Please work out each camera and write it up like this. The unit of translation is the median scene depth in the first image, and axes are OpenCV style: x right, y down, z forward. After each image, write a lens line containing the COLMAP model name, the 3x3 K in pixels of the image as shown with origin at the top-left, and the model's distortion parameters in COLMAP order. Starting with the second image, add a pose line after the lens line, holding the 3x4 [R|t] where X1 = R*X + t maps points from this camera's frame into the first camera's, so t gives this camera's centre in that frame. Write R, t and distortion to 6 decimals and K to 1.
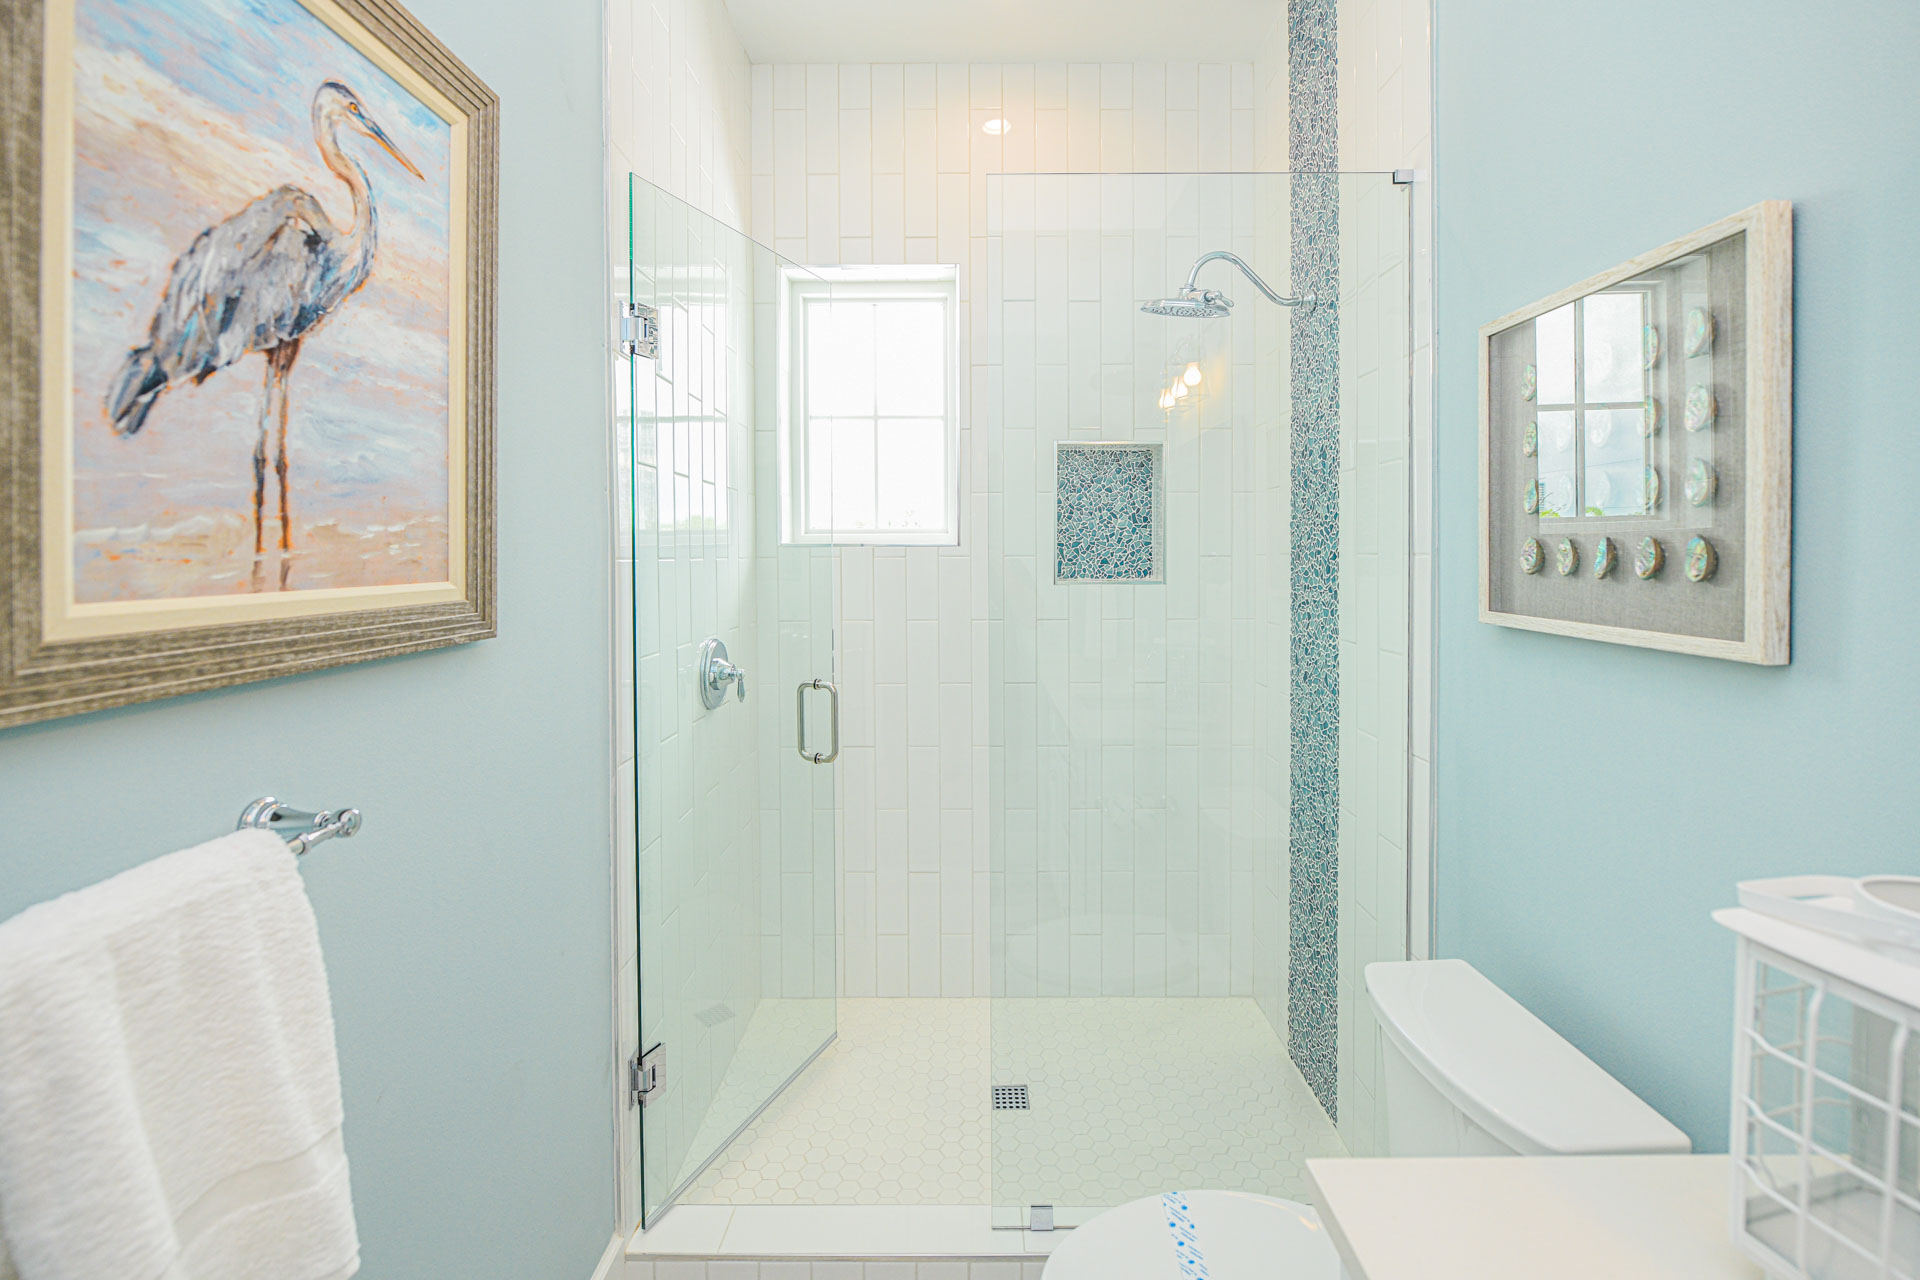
lens RADIAL K [[793.3, 0, 995.0], [0, 793.3, 559.5], [0, 0, 1]] dist [-0.009994, 0.000190]
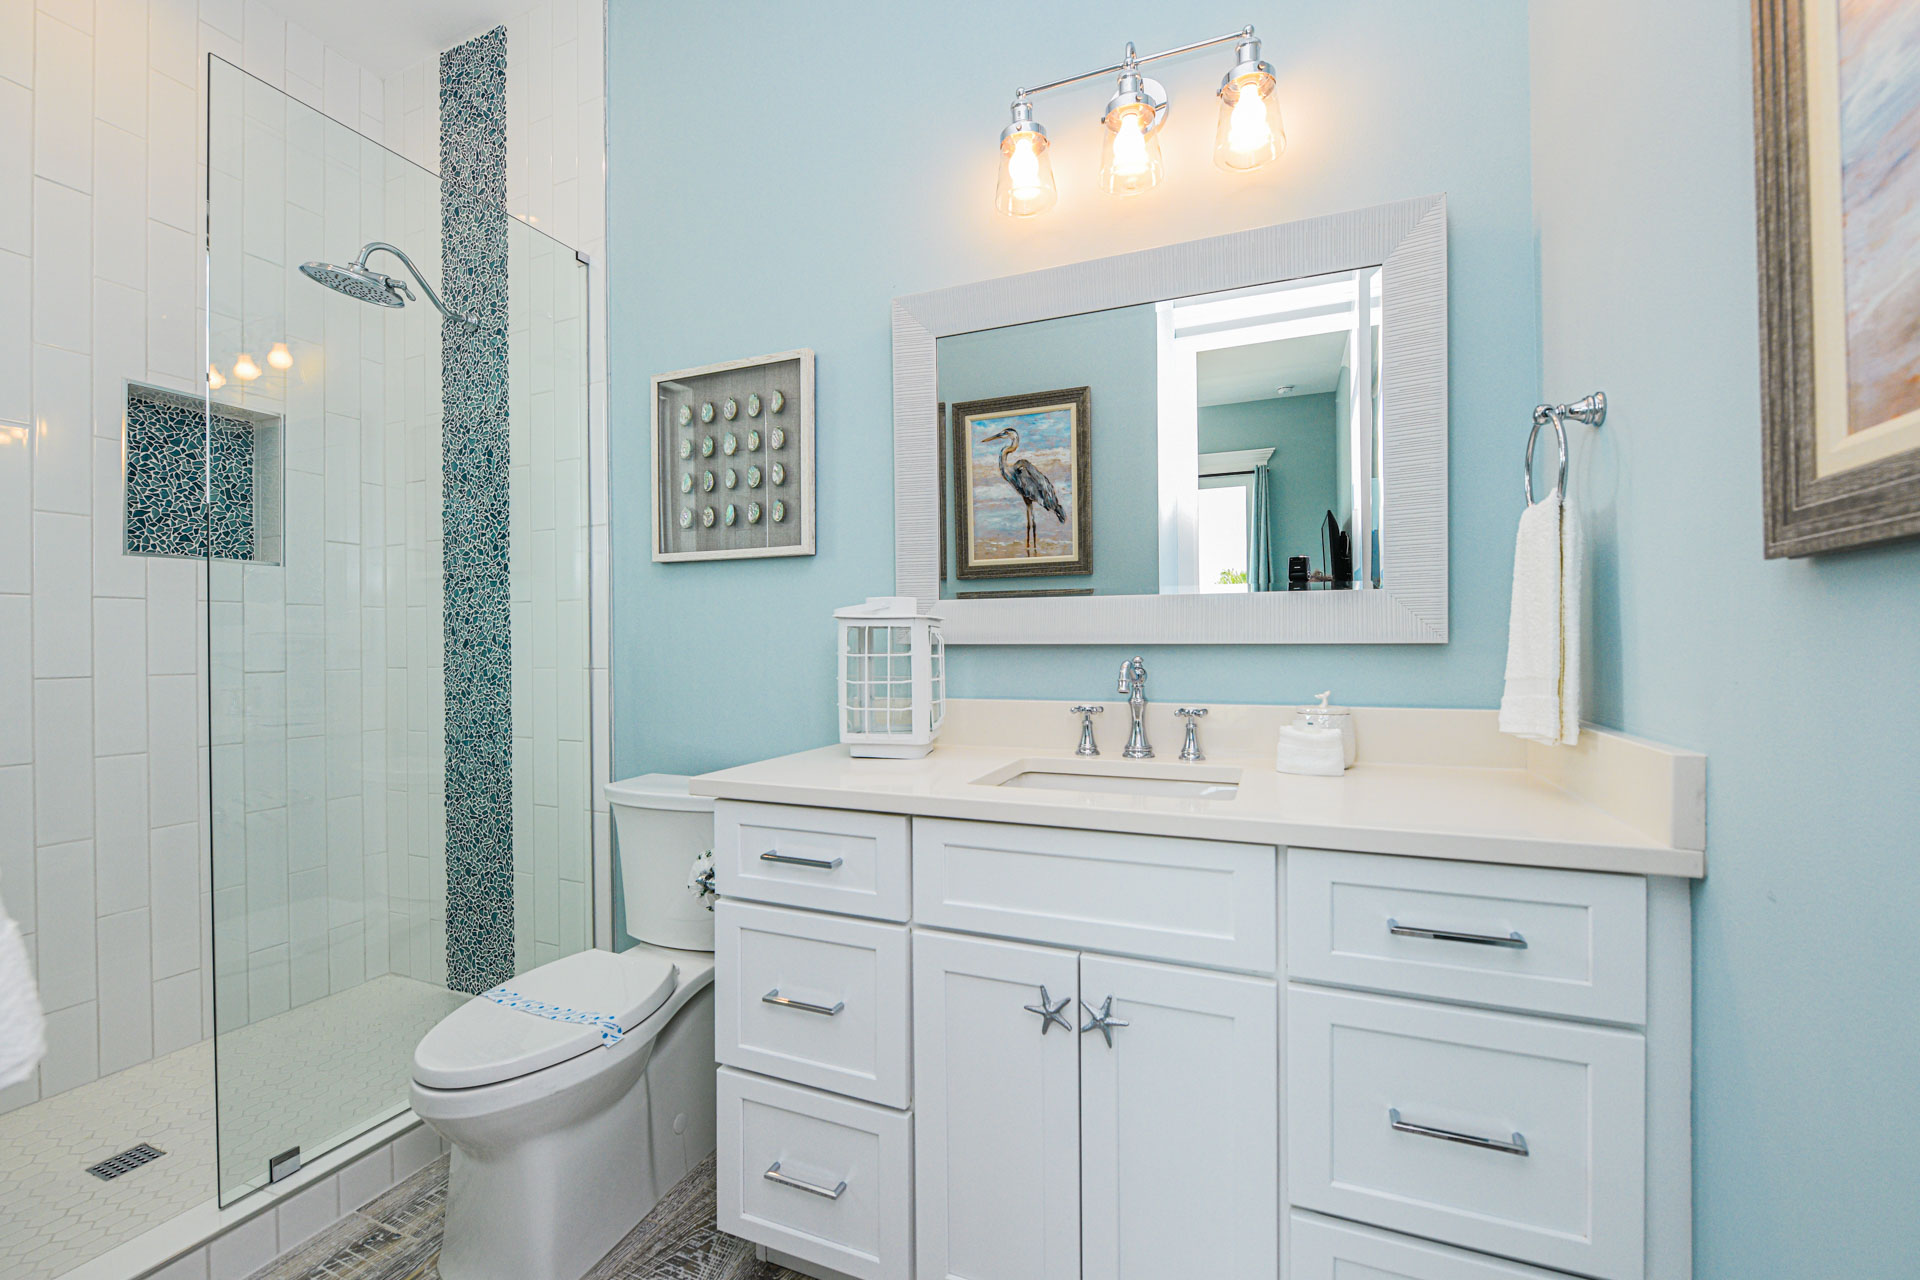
lens RADIAL K [[793.3, 0, 955.5], [0, 793.3, 644.1], [0, 0, 1]] dist [-0.009994, 0.000190]
pose [[0.390622, 0.008329, 0.920514, -0.400823], [0.020159, 0.999642, -0.017600, 0.188400], [-0.920331, 0.025432, 0.390314, -0.110243]]
